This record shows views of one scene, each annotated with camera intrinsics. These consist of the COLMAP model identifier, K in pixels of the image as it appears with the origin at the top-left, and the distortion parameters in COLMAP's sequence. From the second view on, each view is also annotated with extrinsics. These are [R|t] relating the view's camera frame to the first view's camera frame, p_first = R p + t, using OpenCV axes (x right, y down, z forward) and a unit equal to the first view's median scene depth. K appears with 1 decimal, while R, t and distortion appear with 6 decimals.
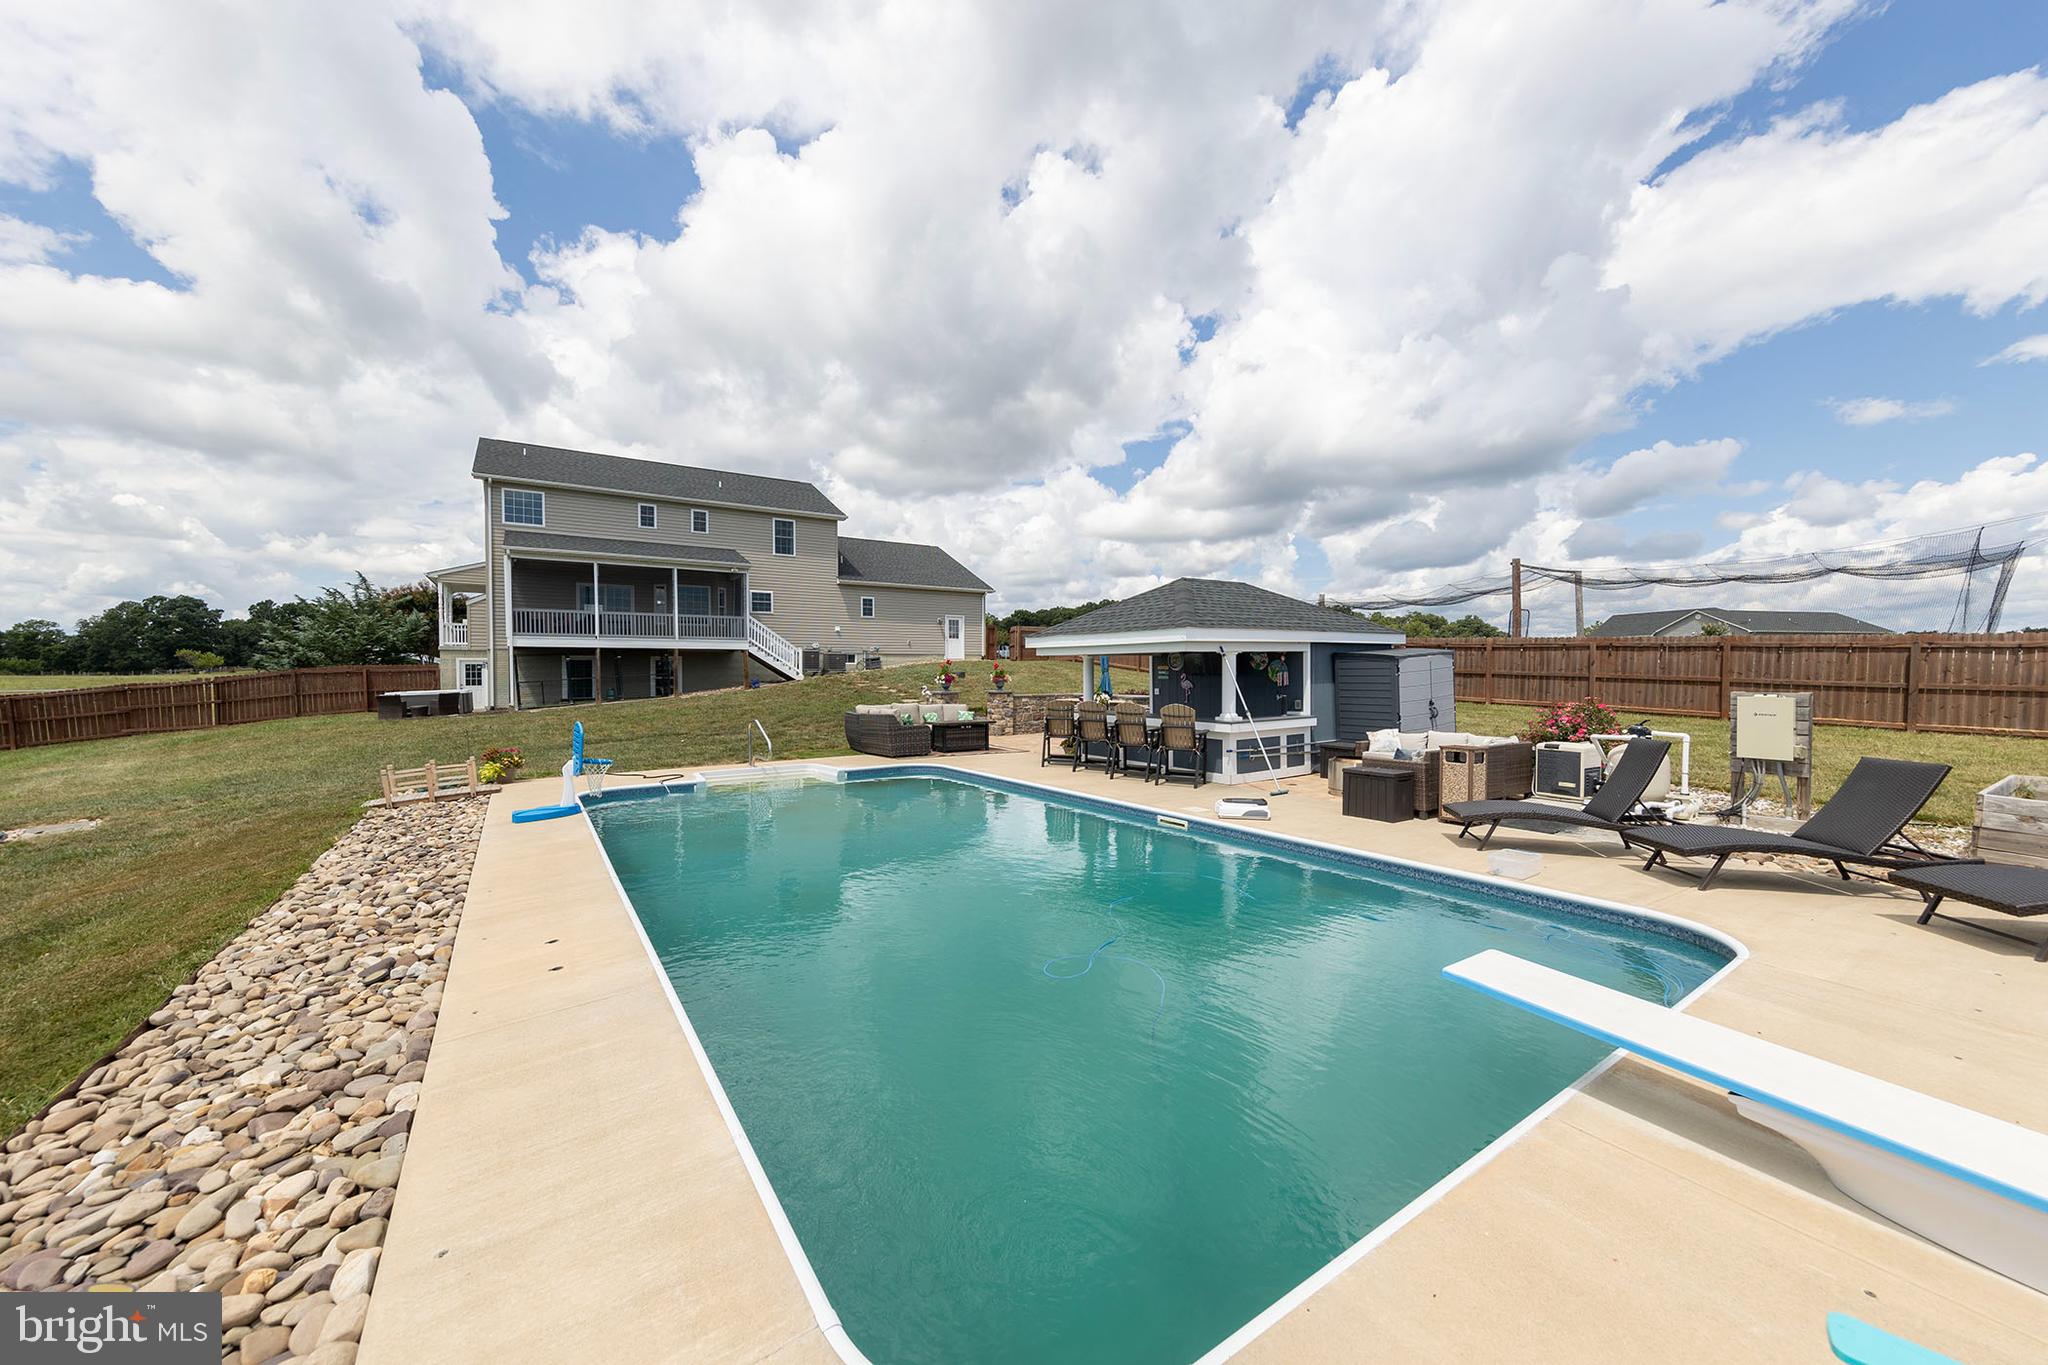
lens RADIAL K [[805.0, 0, 970.7], [0, 805.0, 684.1], [0, 0, 1]] dist [0.001994, -0.000096]
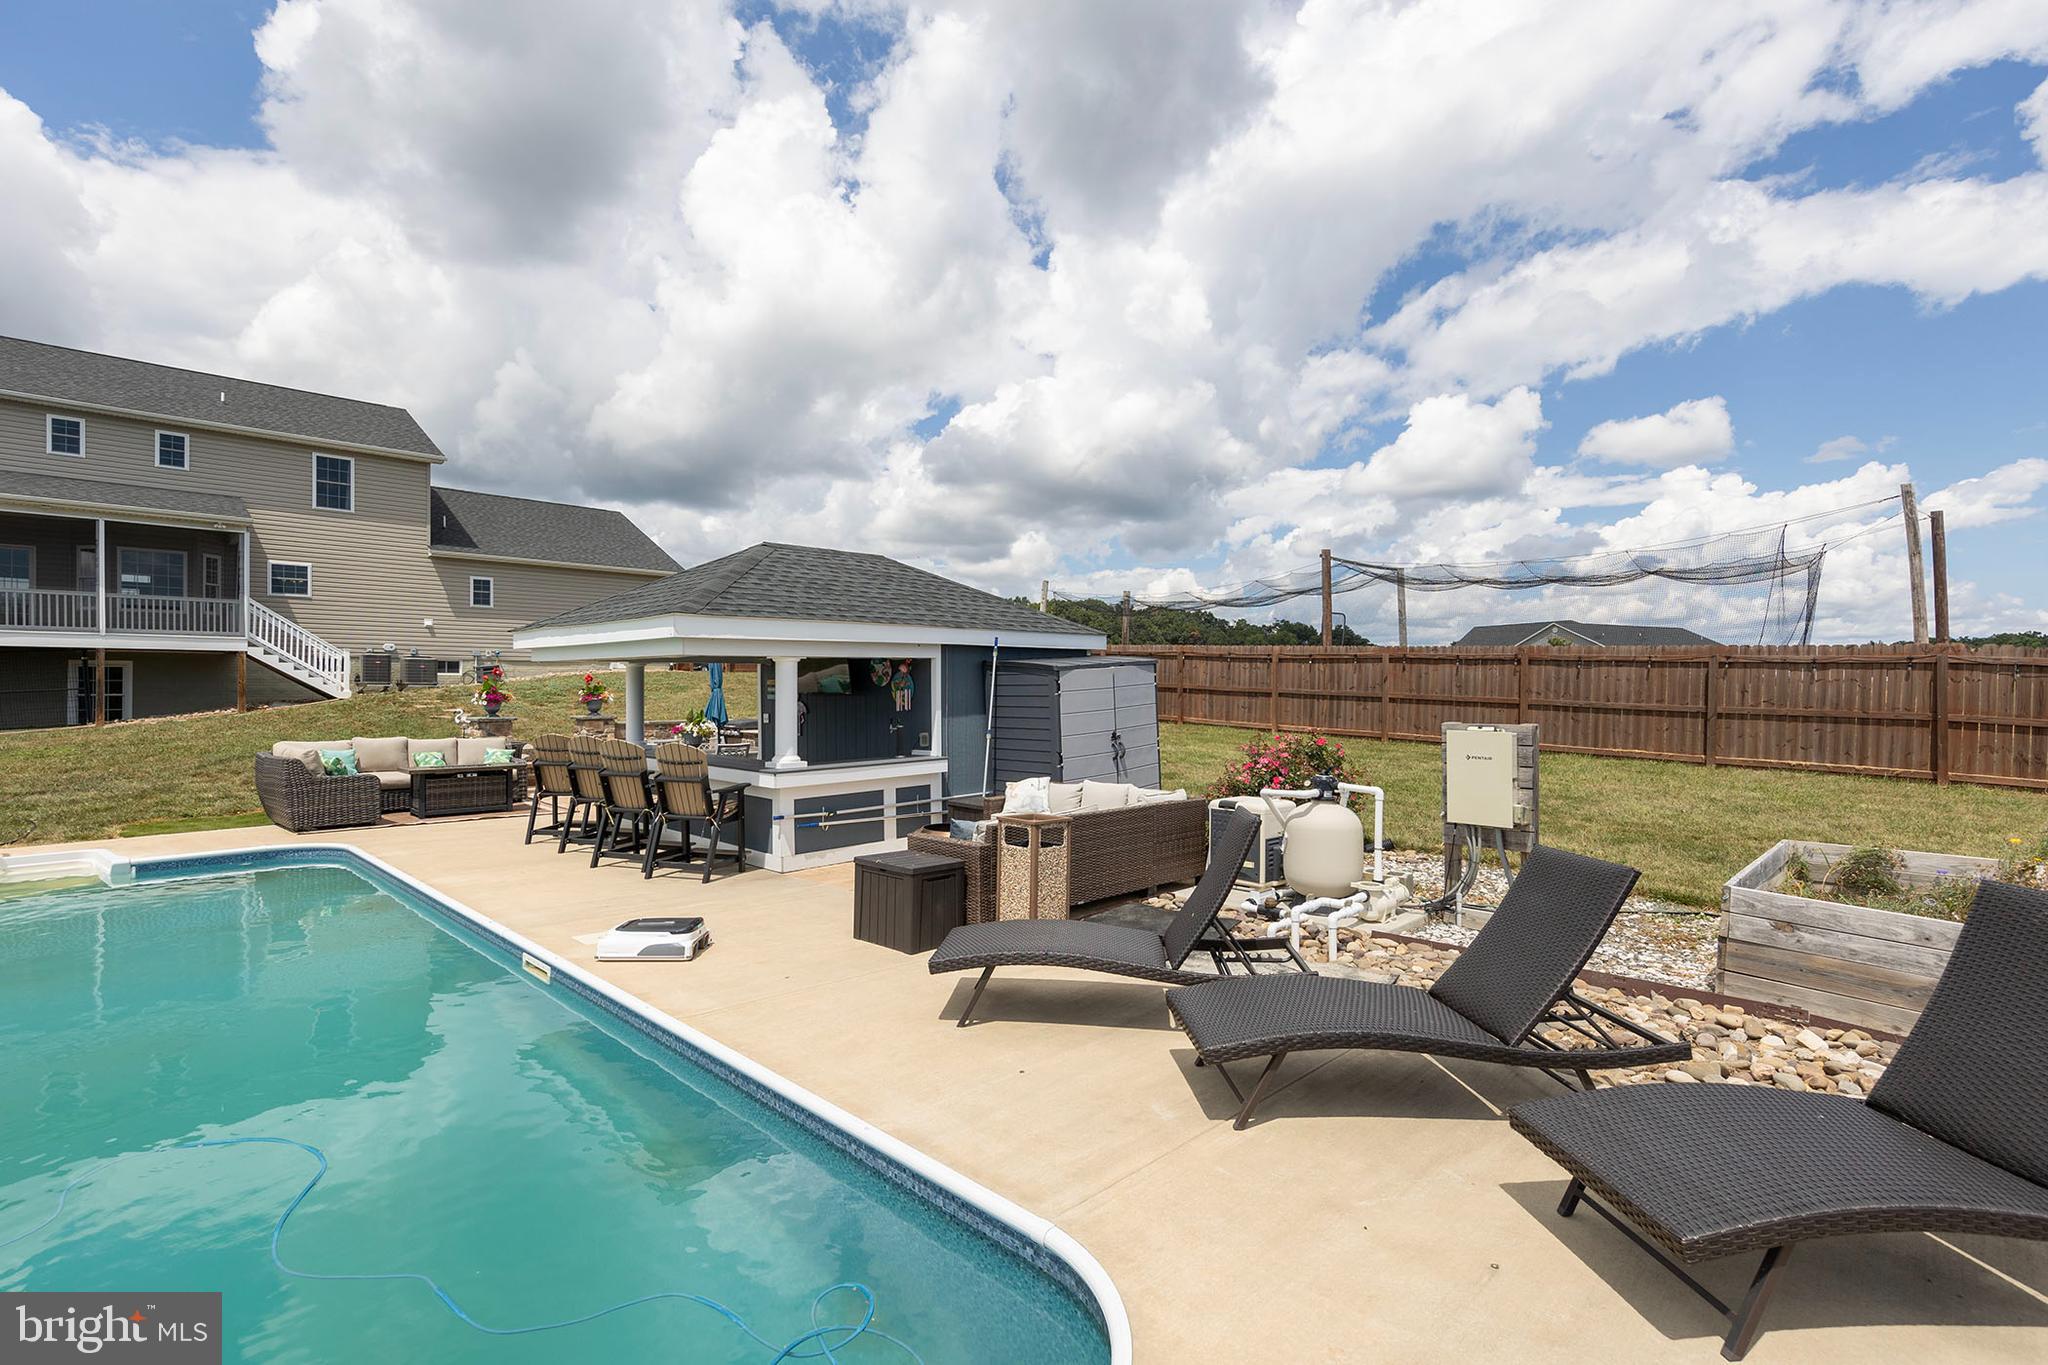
lens RADIAL K [[970.5, 0, 1024.0], [0, 970.5, 682.5], [0, 0, 1]] dist [0.001919, 0.000492]
pose [[0.977766, 0.004859, 0.209645, 0.295396], [-0.000629, 0.999795, -0.020239, -0.004743], [-0.209700, 0.019658, 0.977568, 0.196053]]
